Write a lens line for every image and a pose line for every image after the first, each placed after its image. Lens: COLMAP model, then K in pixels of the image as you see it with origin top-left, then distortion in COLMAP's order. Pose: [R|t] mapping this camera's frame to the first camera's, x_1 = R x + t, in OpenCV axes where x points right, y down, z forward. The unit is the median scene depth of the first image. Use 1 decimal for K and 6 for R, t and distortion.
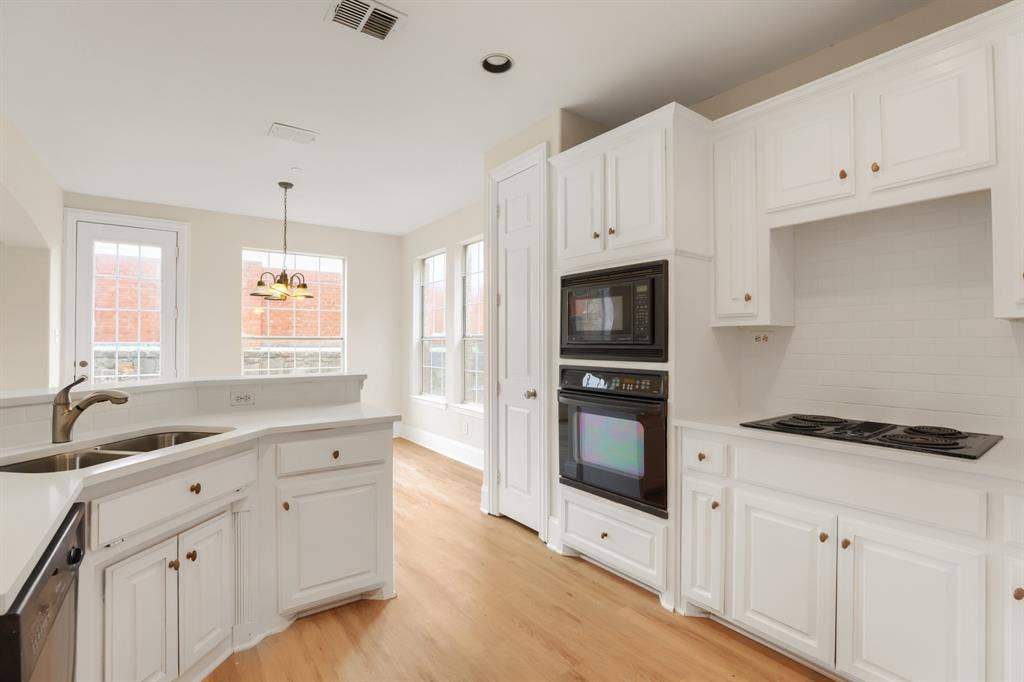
lens RADIAL K [[460.8, 0, 520.4], [0, 460.8, 344.2], [0, 0, 1]] dist [-0.027935, -0.003466]
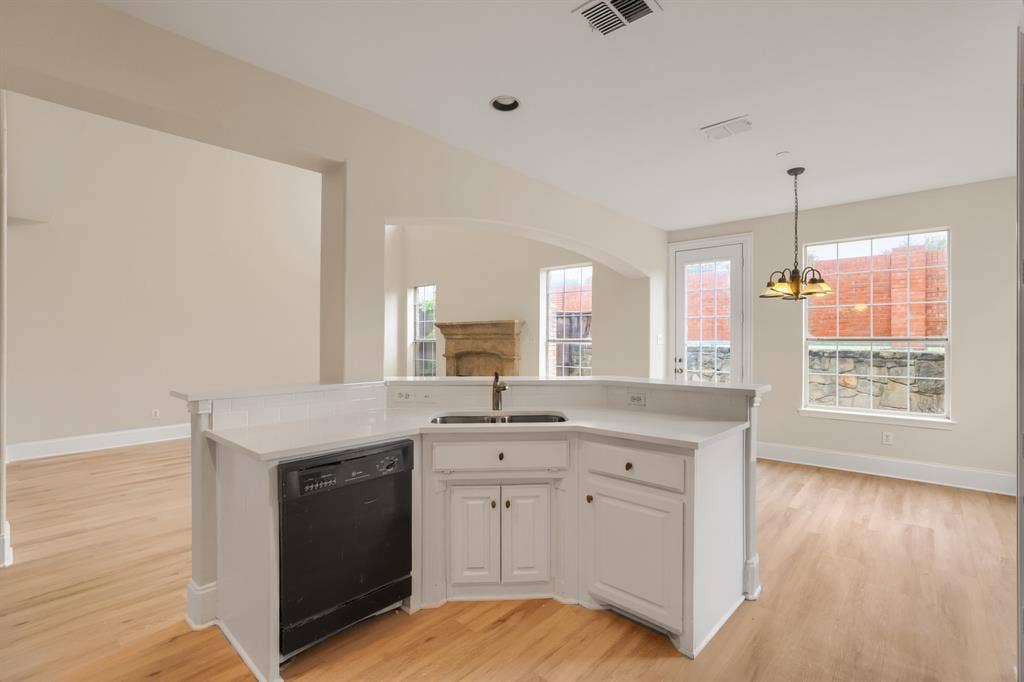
lens RADIAL K [[460.8, 0, 518.9], [0, 460.8, 341.3], [0, 0, 1]] dist [-0.027935, -0.003466]
pose [[0.202122, 0.004810, -0.979348, 0.444694], [-0.001955, 0.999988, 0.004508, -0.028030], [0.979358, 0.001003, 0.202129, 0.489849]]
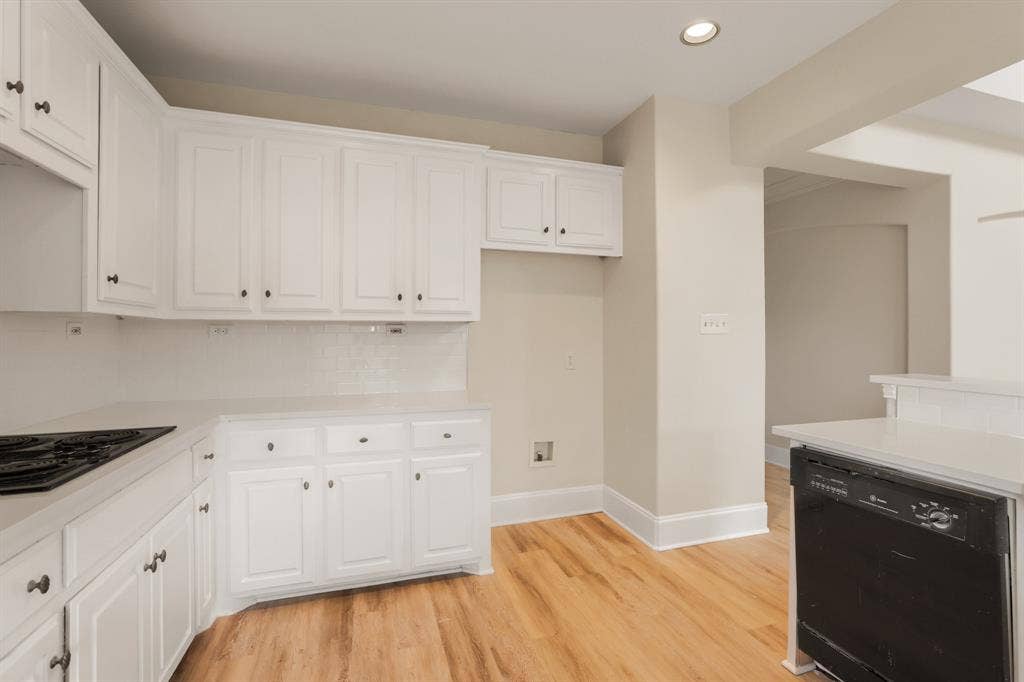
lens RADIAL K [[460.8, 0, 513.9], [0, 460.8, 335.2], [0, 0, 1]] dist [-0.027935, -0.003466]
pose [[-0.950904, 0.003900, 0.309463, -0.173928], [0.004438, 0.999990, 0.001034, -0.000046], [-0.309456, 0.002357, -0.950911, 1.085572]]
